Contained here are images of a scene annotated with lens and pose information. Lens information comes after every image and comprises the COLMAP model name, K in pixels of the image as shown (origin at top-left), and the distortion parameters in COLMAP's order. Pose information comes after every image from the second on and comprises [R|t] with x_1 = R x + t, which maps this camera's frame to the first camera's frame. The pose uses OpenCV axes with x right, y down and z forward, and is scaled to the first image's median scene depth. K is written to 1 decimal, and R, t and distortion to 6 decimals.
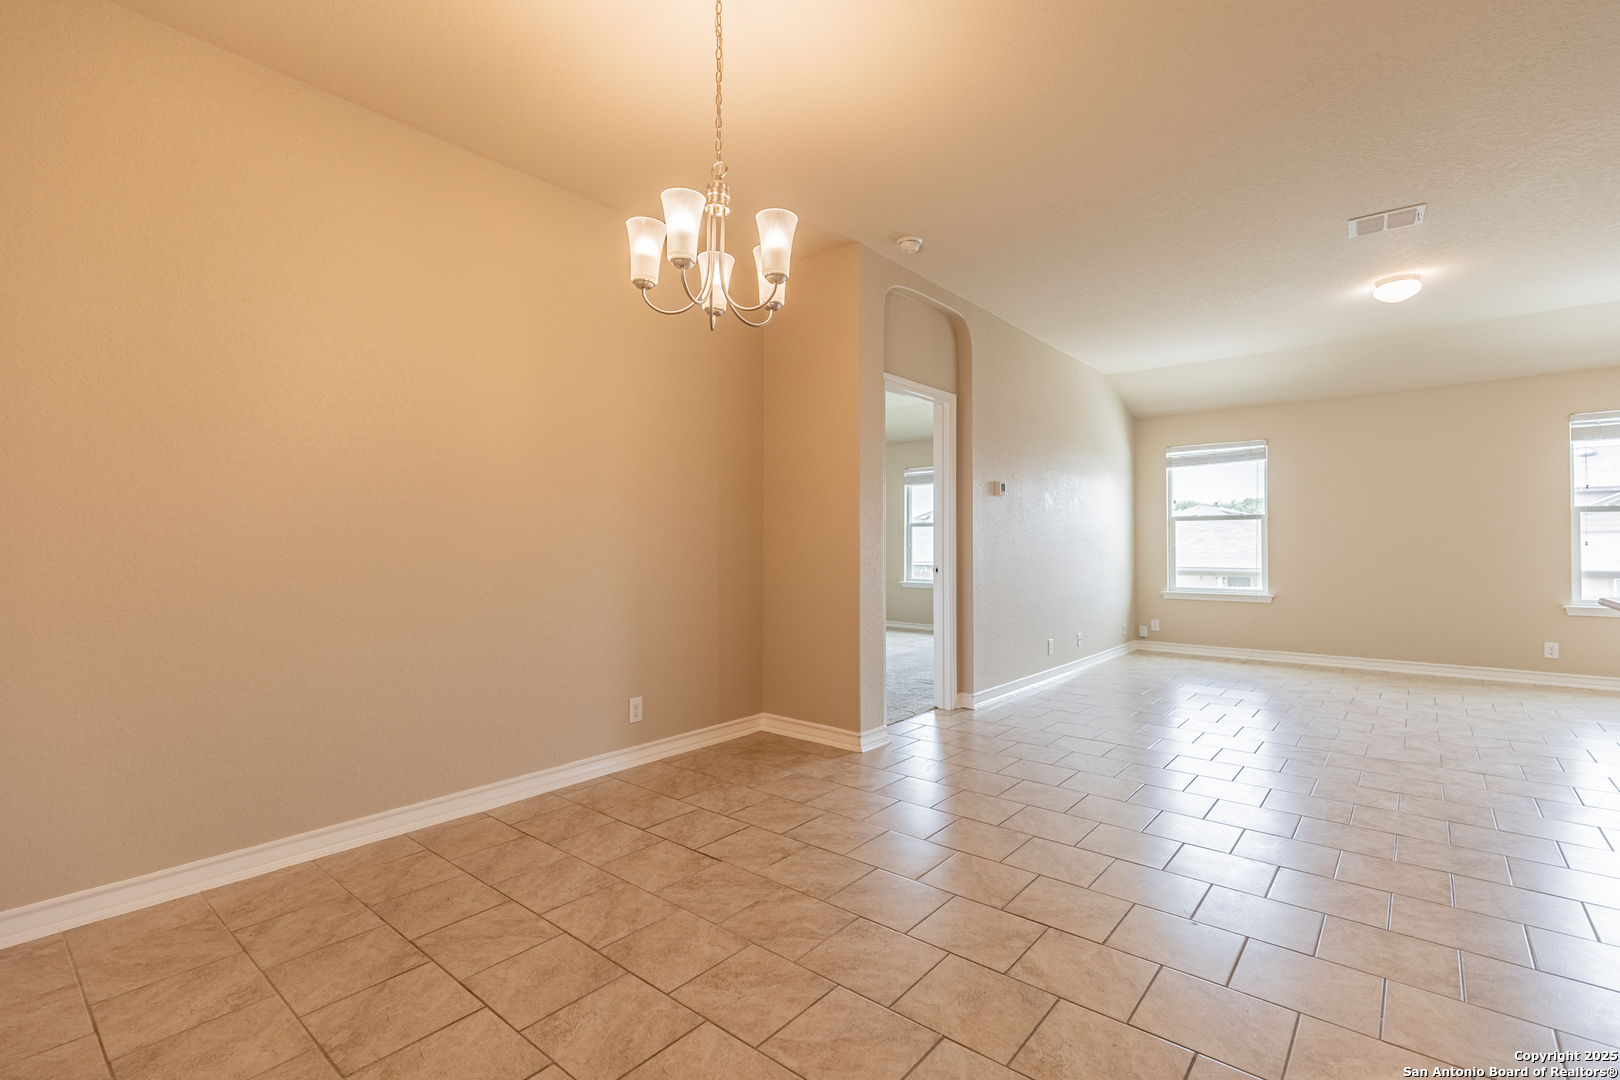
lens RADIAL K [[727.7, 0, 813.9], [0, 727.7, 538.4], [0, 0, 1]] dist [0.007644, -0.000119]
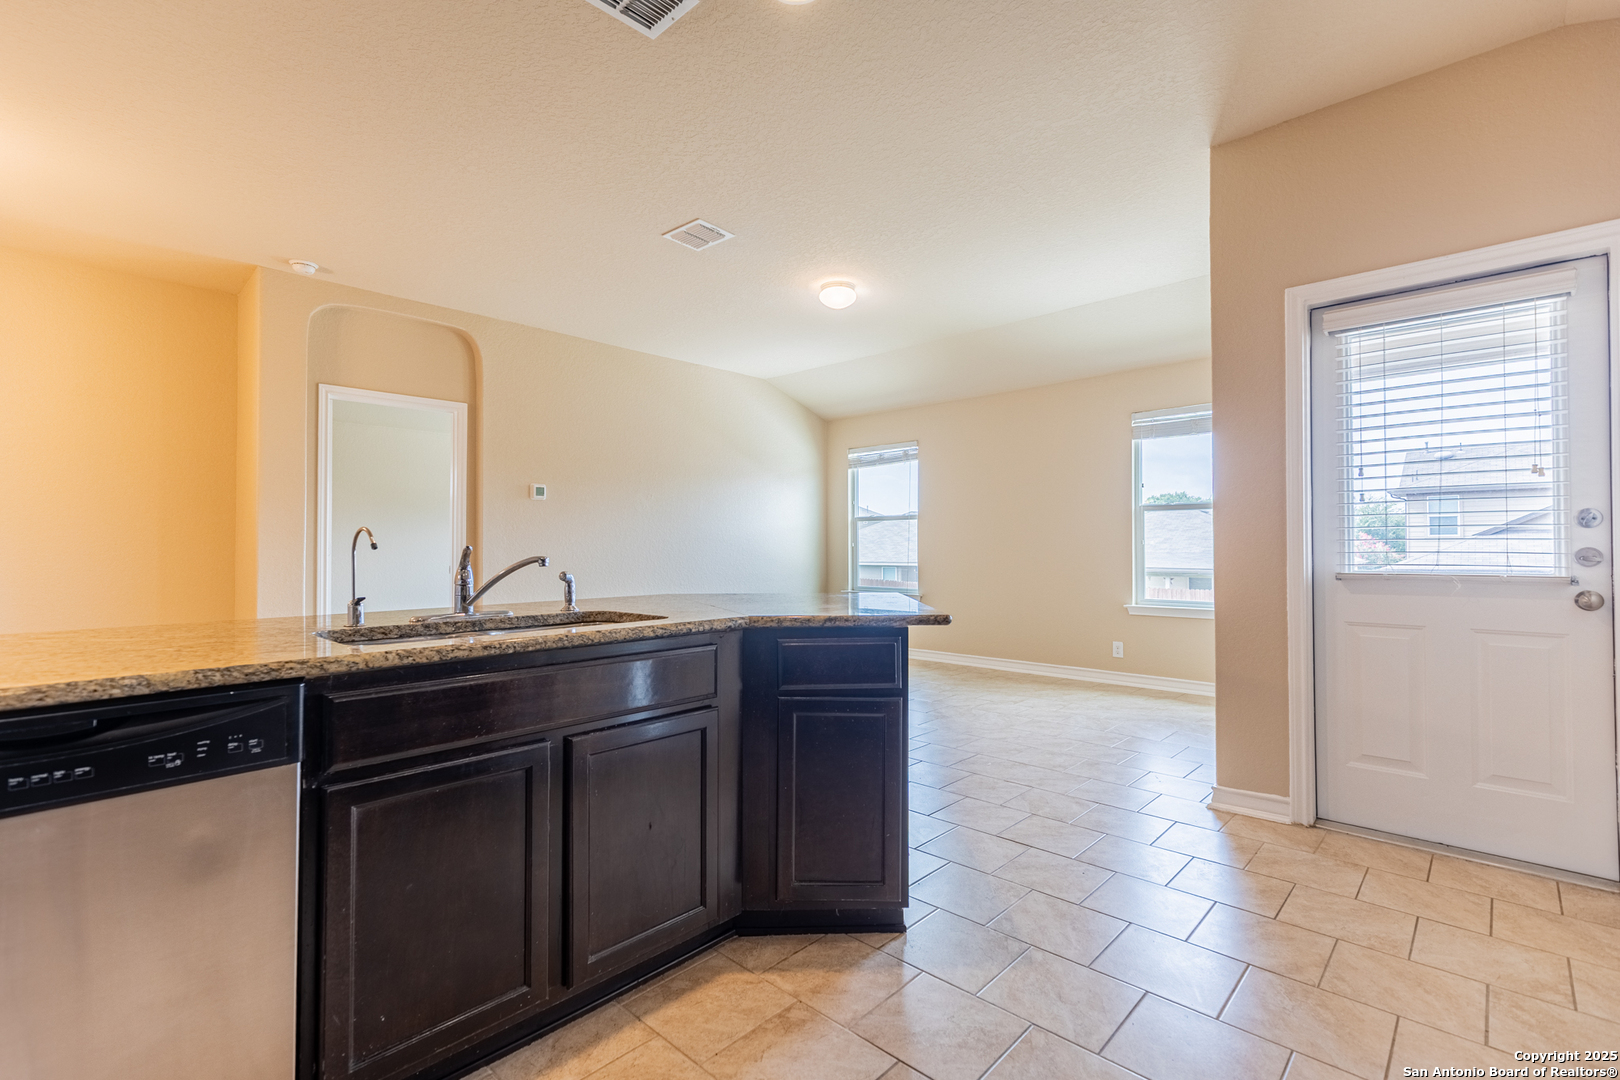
lens RADIAL K [[727.4, 0, 815.4], [0, 727.4, 534.5], [0, 0, 1]] dist [0.008593, -0.000782]
pose [[0.998026, -0.003470, -0.062703, 0.657228], [0.003029, 0.999970, -0.007128, 0.001561], [0.062726, 0.006924, 0.998007, -0.020839]]
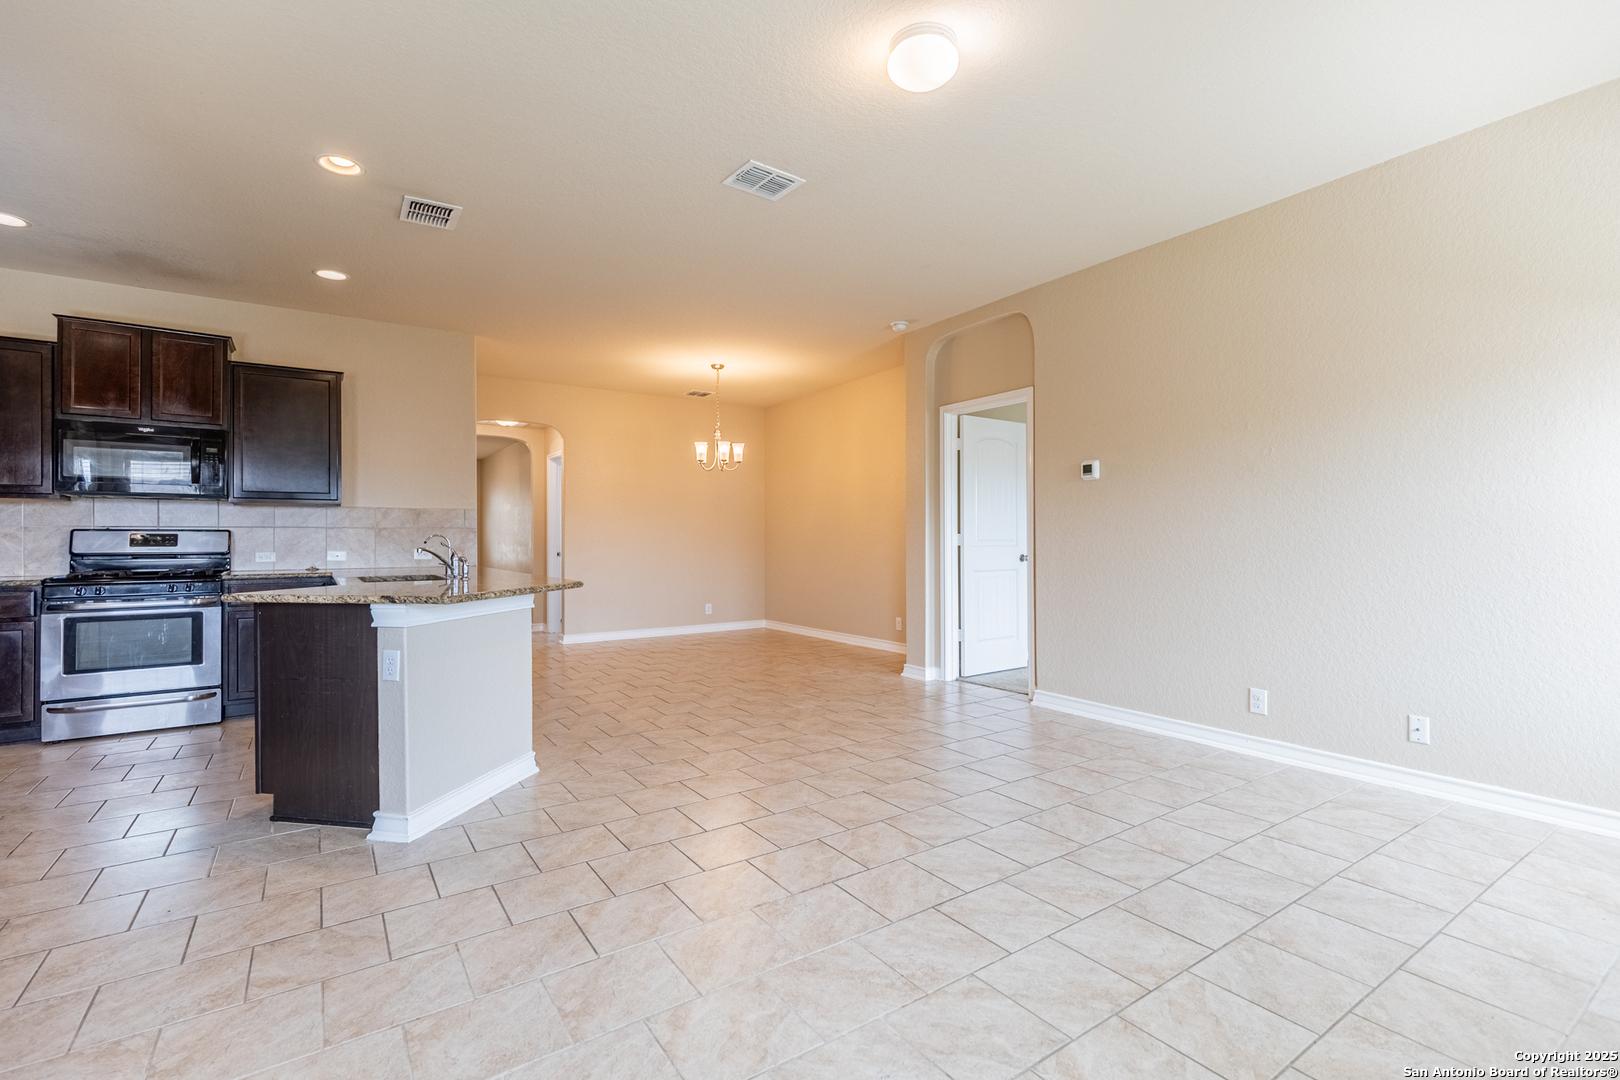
lens RADIAL K [[727.7, 0, 813.9], [0, 727.7, 538.4], [0, 0, 1]] dist [0.007644, -0.000119]
pose [[-0.276999, 0.002745, -0.960866, 1.059112], [0.016035, 0.999870, -0.001767, 0.007250], [0.960736, -0.015897, -0.277007, 0.844796]]
